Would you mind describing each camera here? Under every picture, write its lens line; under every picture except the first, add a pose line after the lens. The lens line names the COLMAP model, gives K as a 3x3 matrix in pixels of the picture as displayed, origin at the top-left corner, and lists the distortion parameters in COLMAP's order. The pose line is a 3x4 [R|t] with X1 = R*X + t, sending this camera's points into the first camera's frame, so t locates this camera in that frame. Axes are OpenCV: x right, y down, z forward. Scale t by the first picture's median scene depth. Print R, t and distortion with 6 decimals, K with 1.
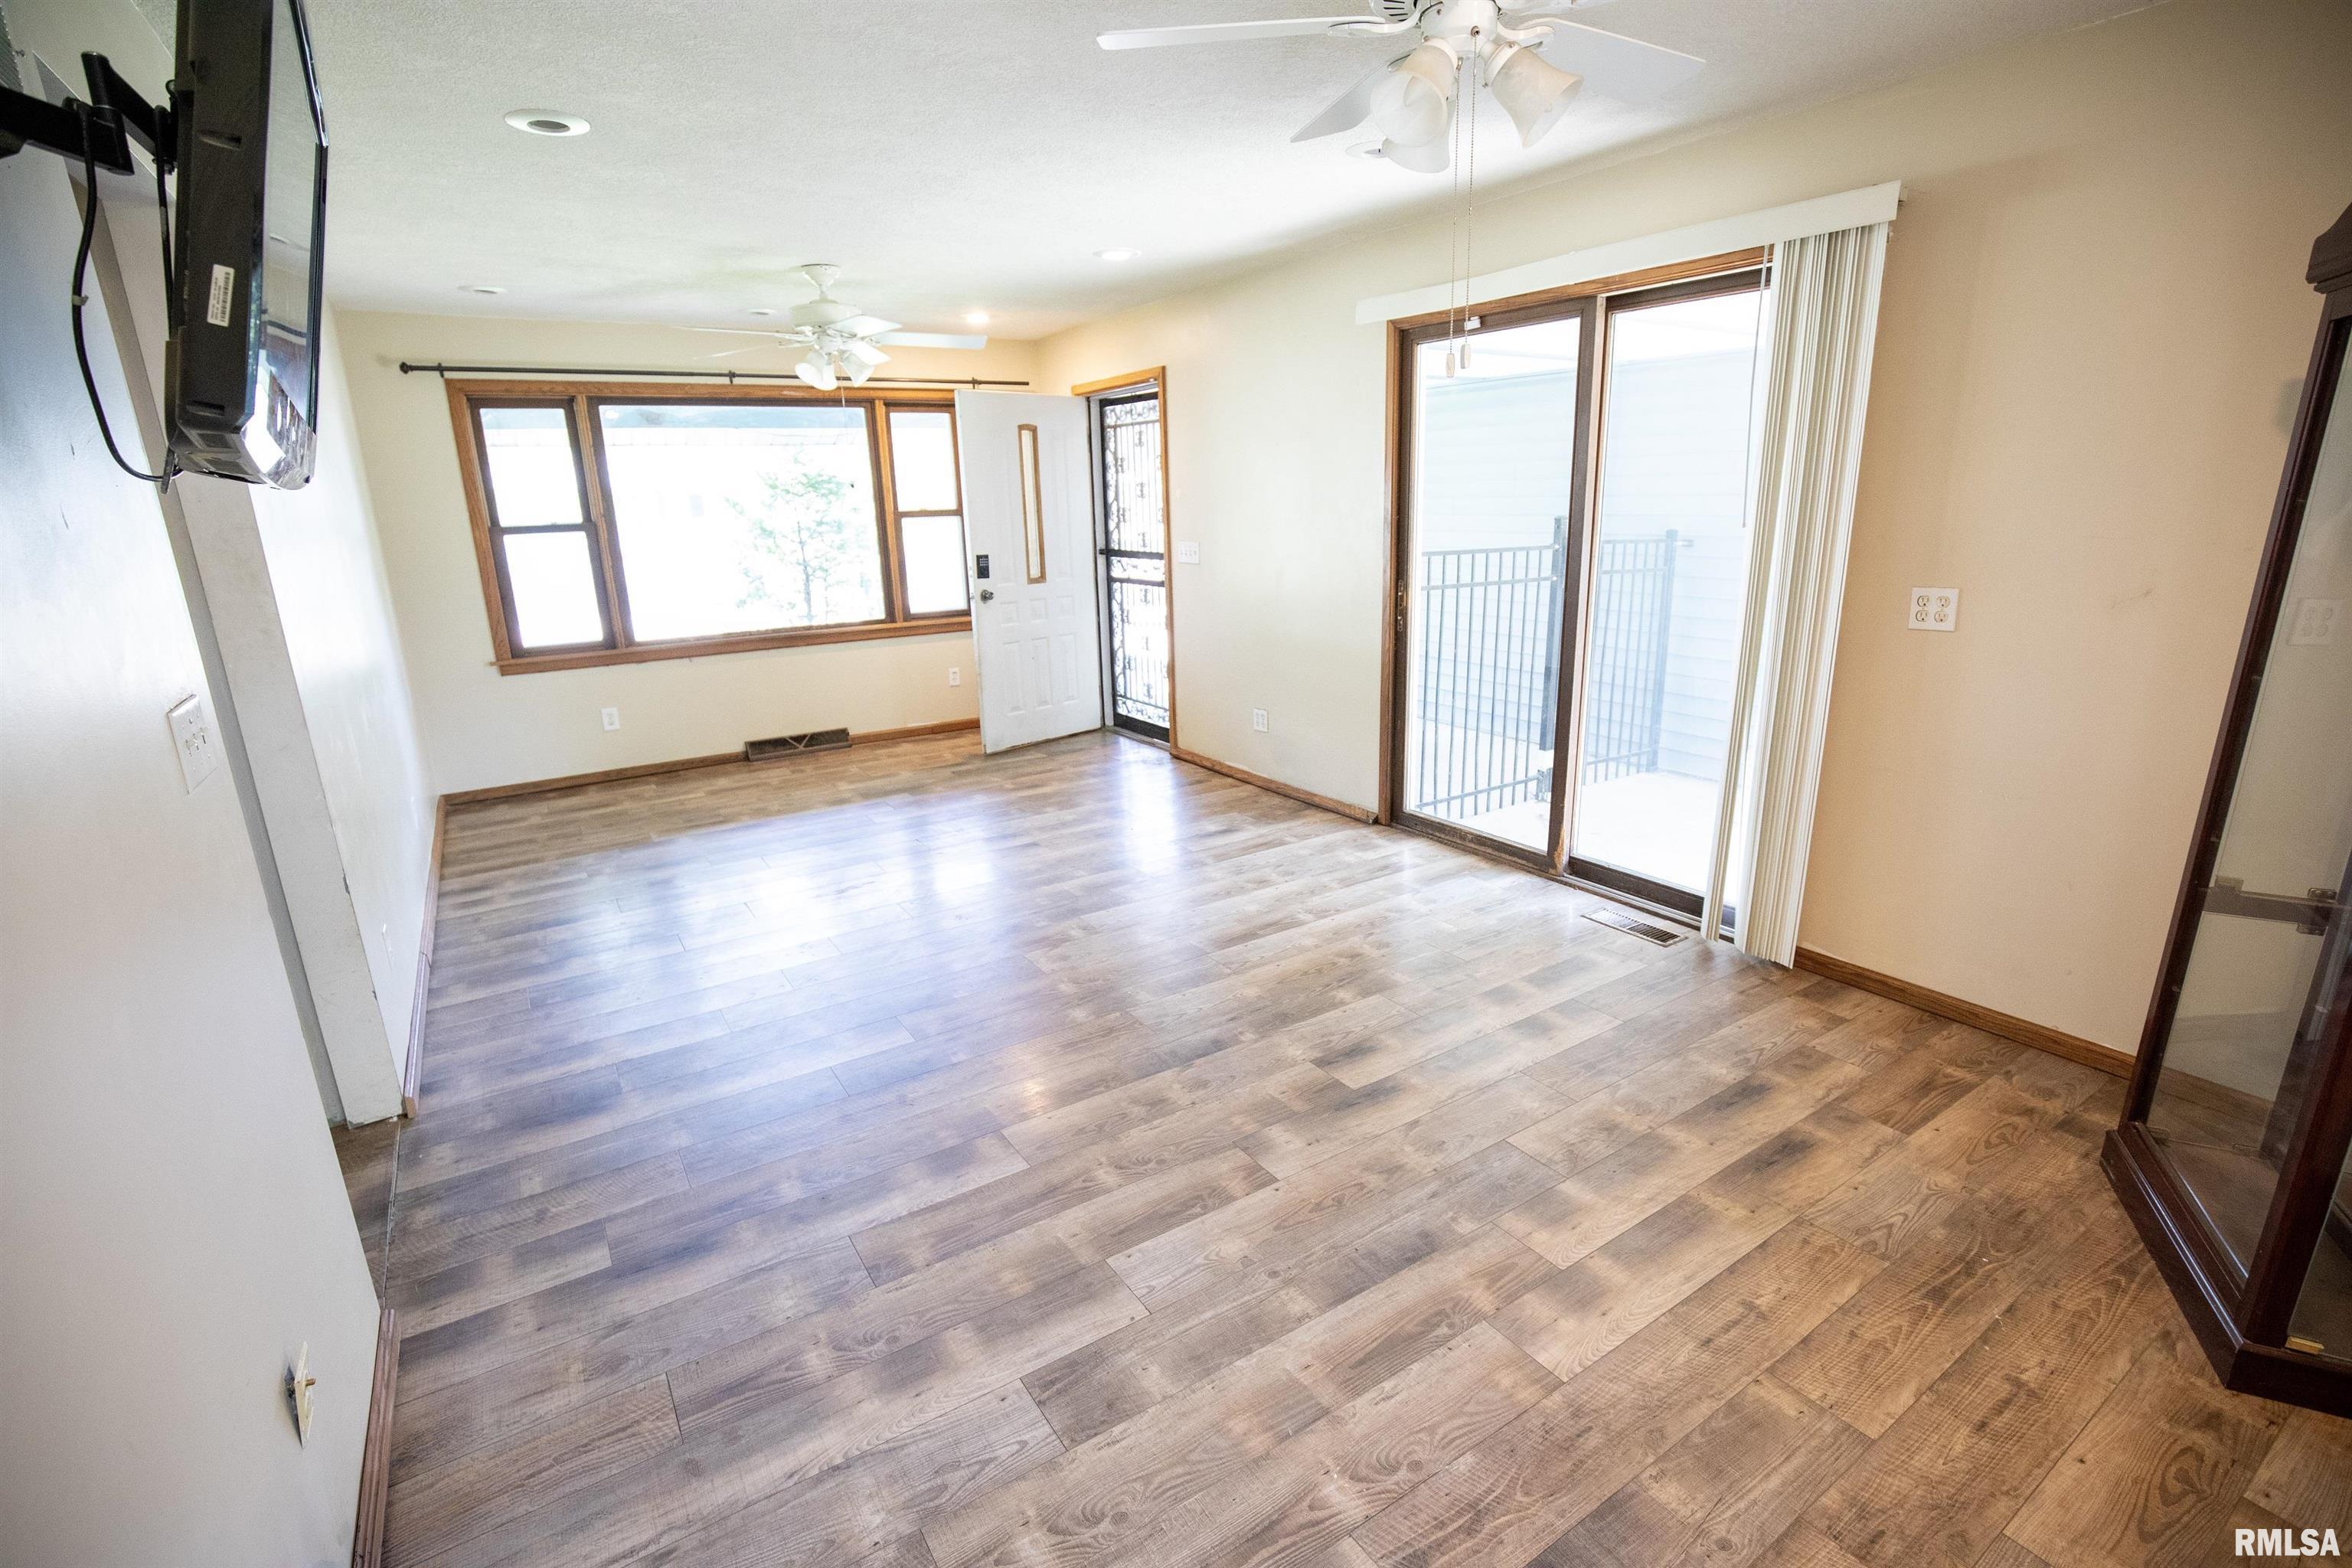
lens RADIAL K [[1065.8, 0, 1184.5], [0, 1065.8, 793.0], [0, 0, 1]] dist [-0.039056, 0.007687]
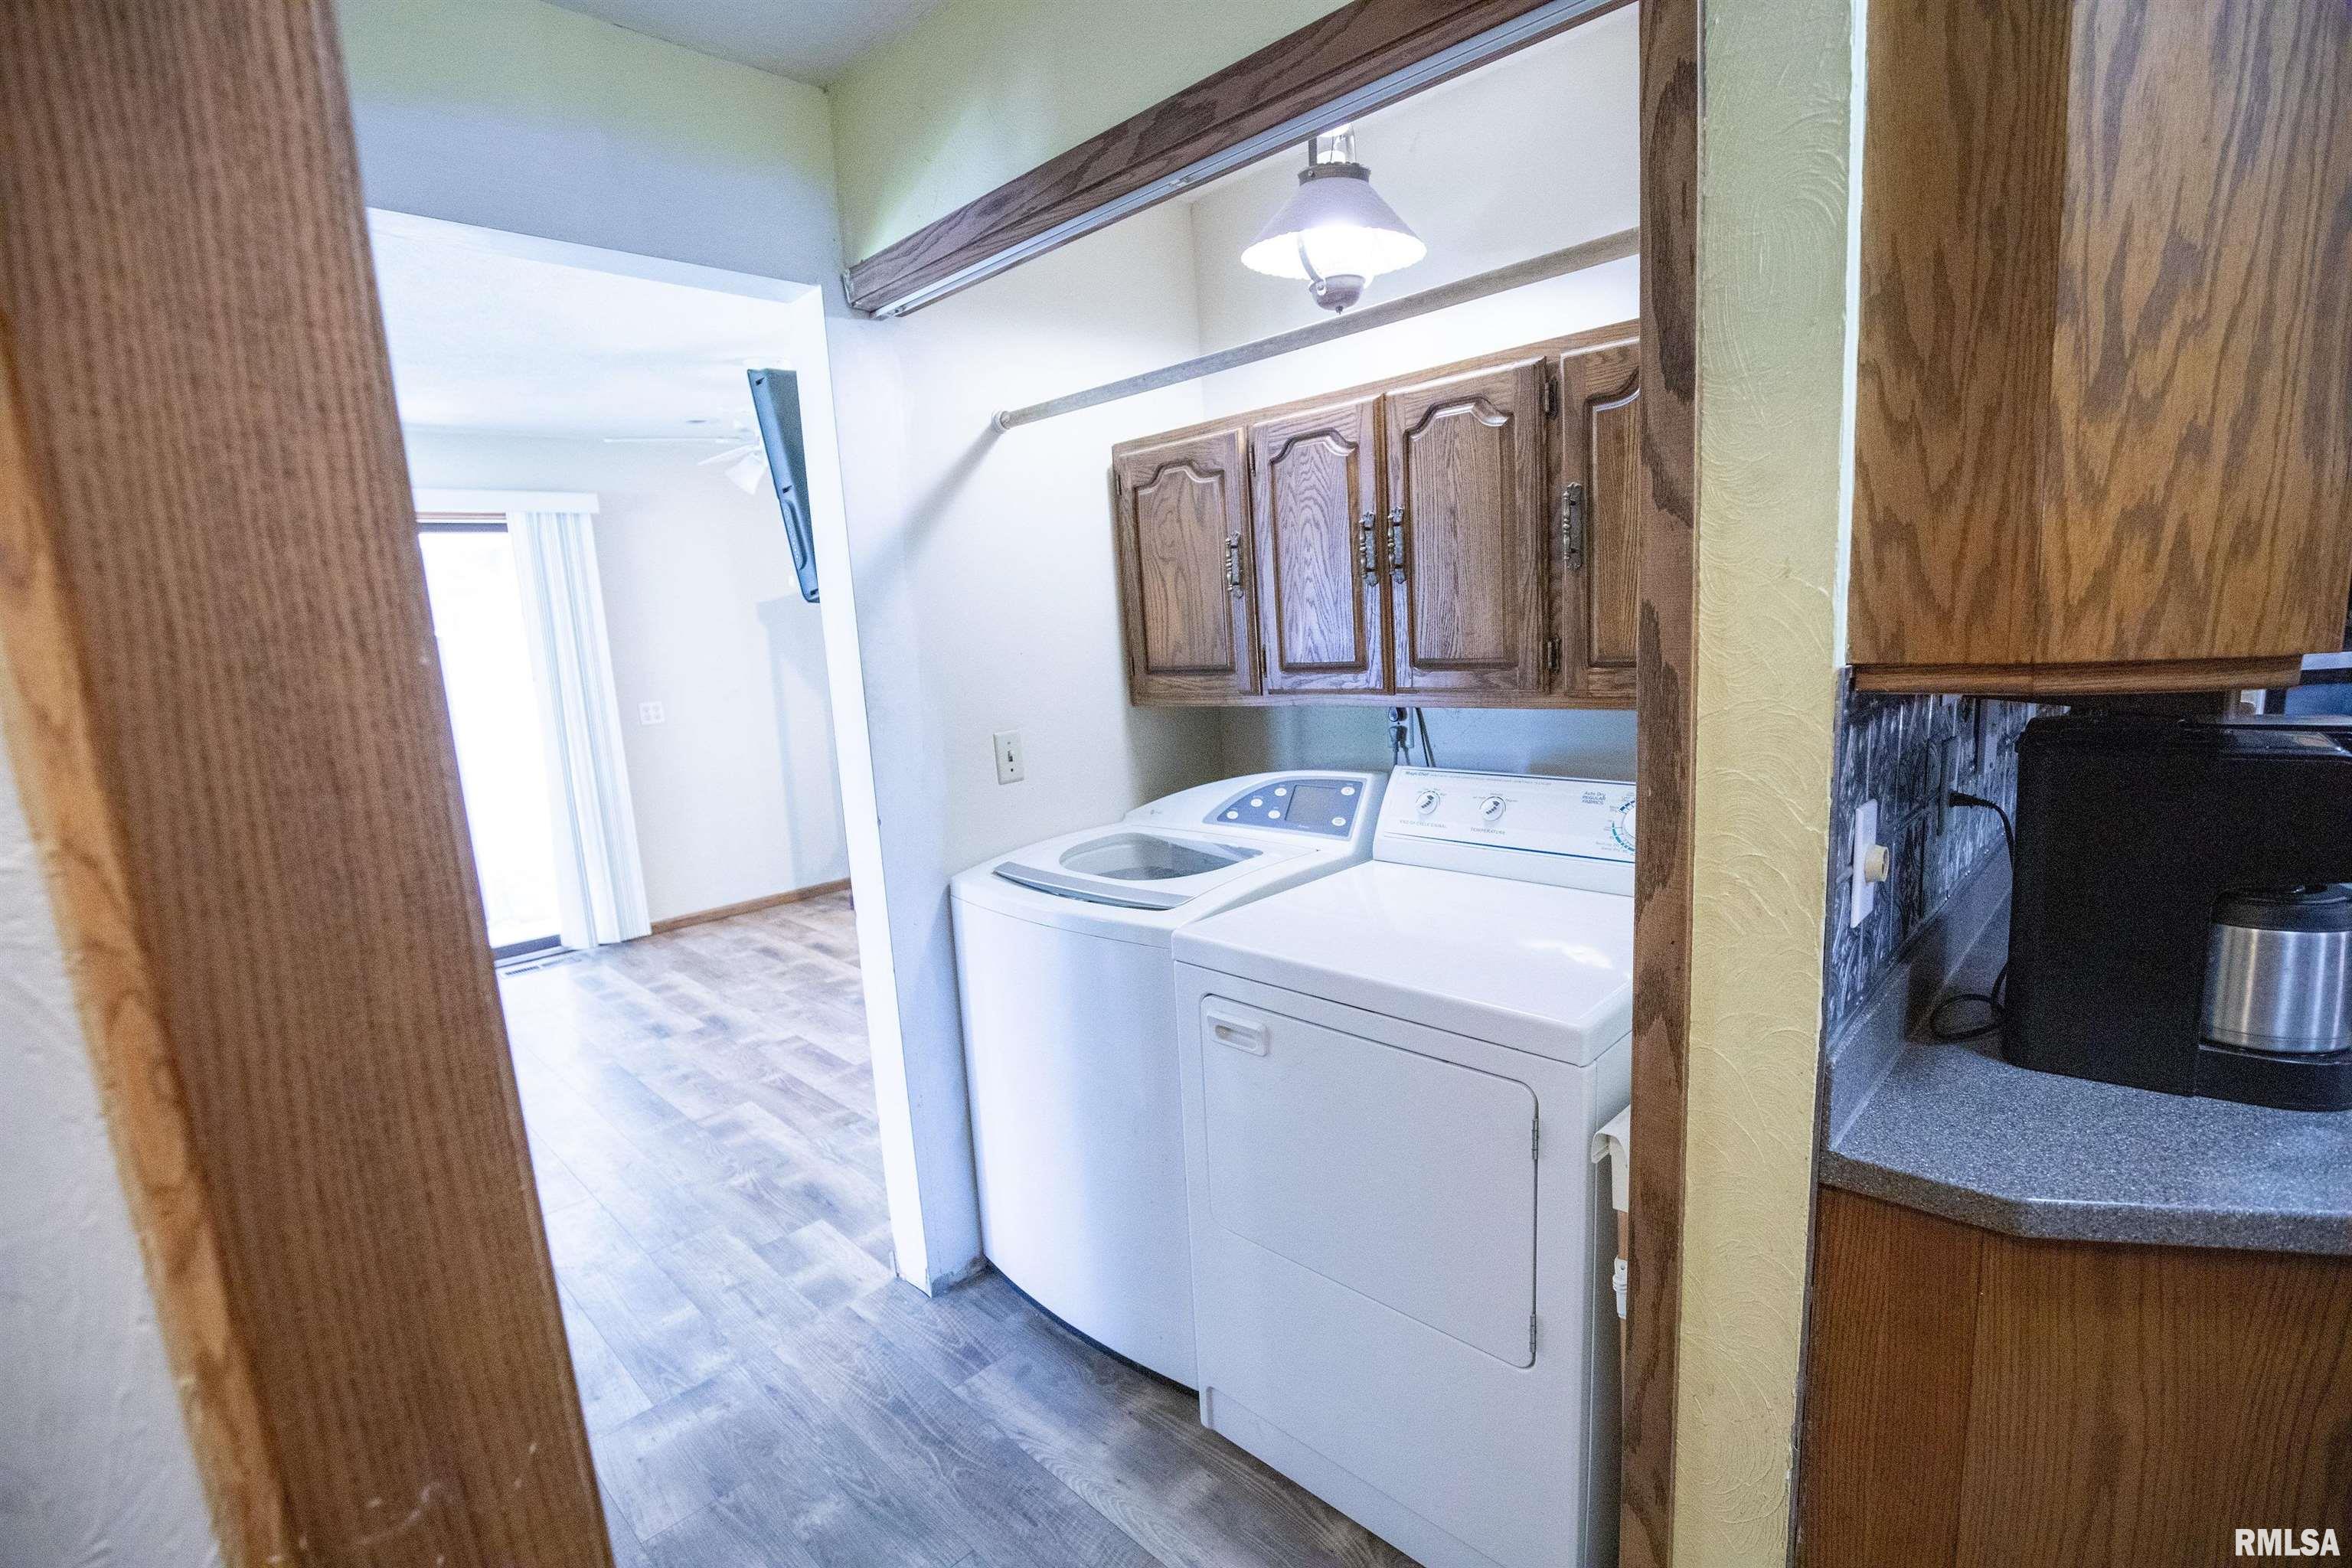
lens RADIAL K [[1065.8, 0, 1184.5], [0, 1065.8, 793.0], [0, 0, 1]] dist [-0.039056, 0.007687]
pose [[-0.208058, -0.120263, 0.970695, -1.436996], [0.325667, 0.927271, 0.184686, -0.087258], [-0.922308, 0.354549, -0.153761, 0.493545]]
